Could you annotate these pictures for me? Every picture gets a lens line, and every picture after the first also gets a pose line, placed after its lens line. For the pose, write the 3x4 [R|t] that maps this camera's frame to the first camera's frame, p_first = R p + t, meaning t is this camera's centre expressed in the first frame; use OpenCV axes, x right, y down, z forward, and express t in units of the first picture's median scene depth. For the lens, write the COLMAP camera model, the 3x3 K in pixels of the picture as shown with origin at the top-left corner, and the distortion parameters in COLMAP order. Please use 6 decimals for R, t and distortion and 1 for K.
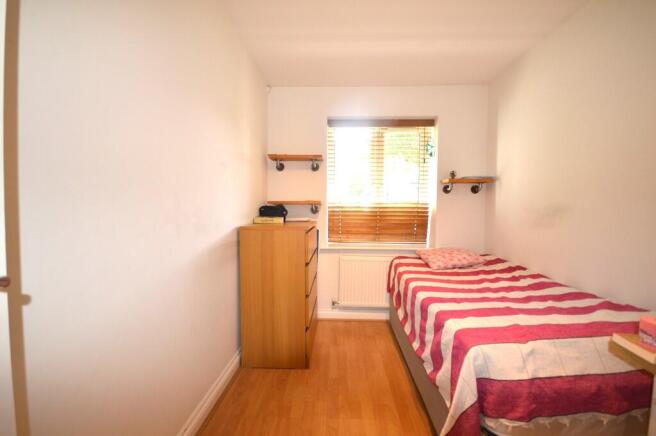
lens RADIAL K [[294.7, 0, 328.0], [0, 294.7, 218.0], [0, 0, 1]] dist [0.000175, -0.010381]
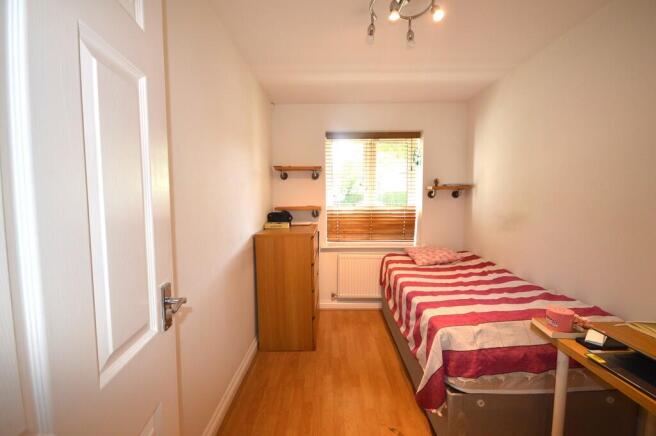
lens RADIAL K [[294.7, 0, 328.0], [0, 294.7, 218.0], [0, 0, 1]] dist [0.000175, -0.010381]
pose [[0.999578, -0.014006, 0.025438, -0.037040], [0.013071, 0.999246, 0.036549, -0.075637], [-0.025930, -0.036201, 0.999008, -0.189411]]
